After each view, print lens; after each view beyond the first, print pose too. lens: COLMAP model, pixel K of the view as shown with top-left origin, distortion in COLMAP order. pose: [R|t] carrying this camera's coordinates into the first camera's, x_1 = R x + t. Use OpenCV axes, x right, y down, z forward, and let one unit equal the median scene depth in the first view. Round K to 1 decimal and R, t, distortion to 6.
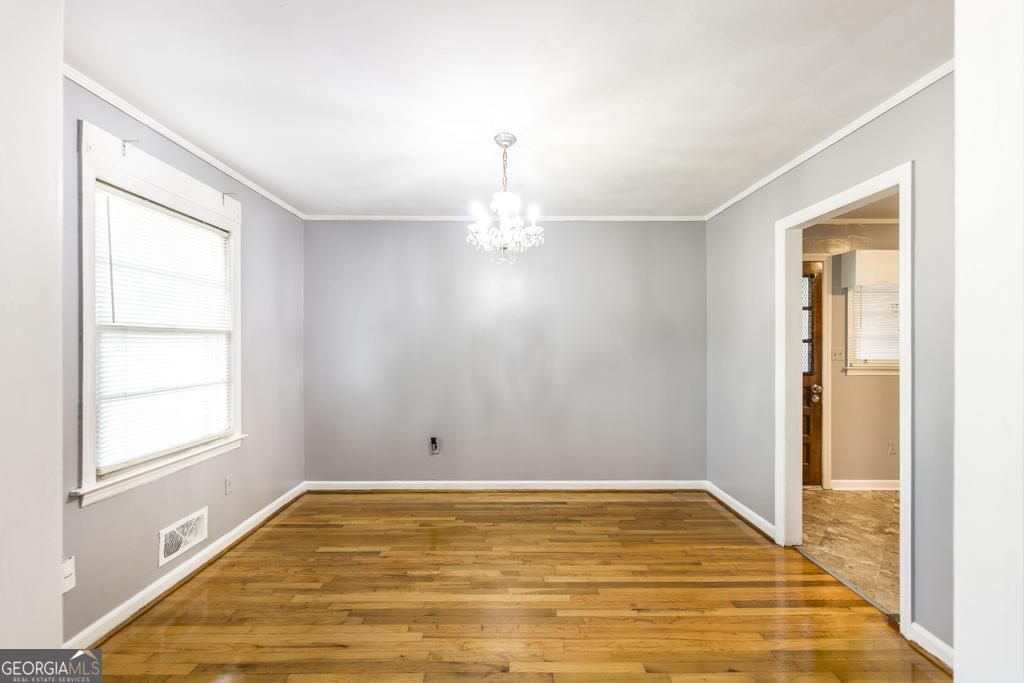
lens RADIAL K [[410.7, 0, 512.6], [0, 410.7, 340.2], [0, 0, 1]] dist [0.009485, 0.000354]
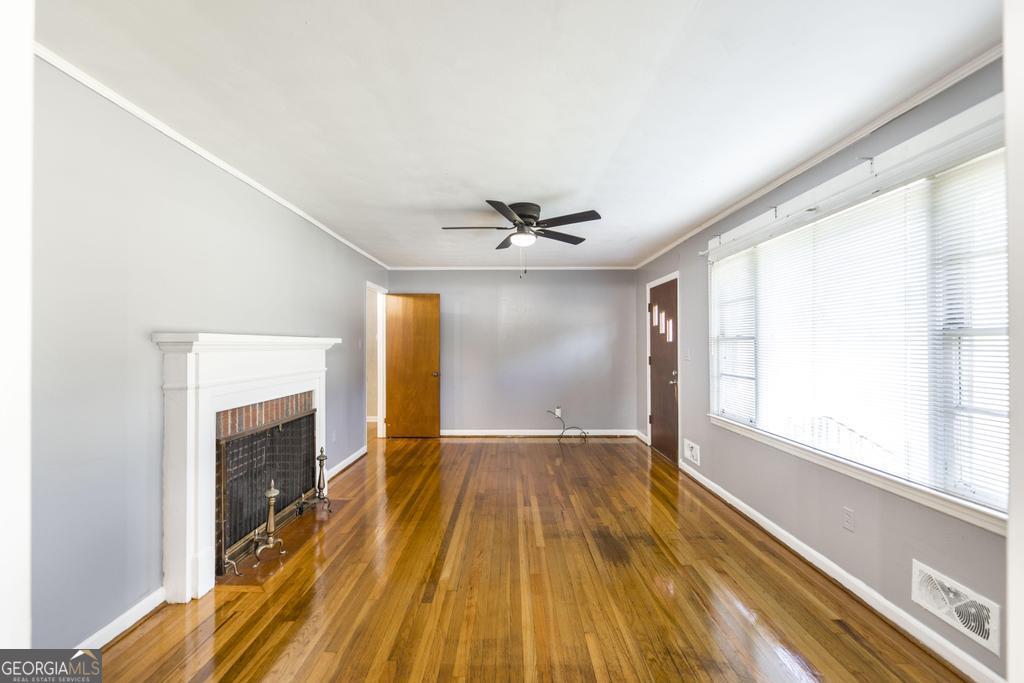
lens RADIAL K [[410.7, 0, 511.3], [0, 410.7, 341.4], [0, 0, 1]] dist [0.009485, 0.000354]
pose [[0.999757, -0.001332, -0.021996, 0.016824], [0.001271, 0.999995, -0.002800, -0.003372], [0.022000, 0.002771, 0.999754, -0.623179]]
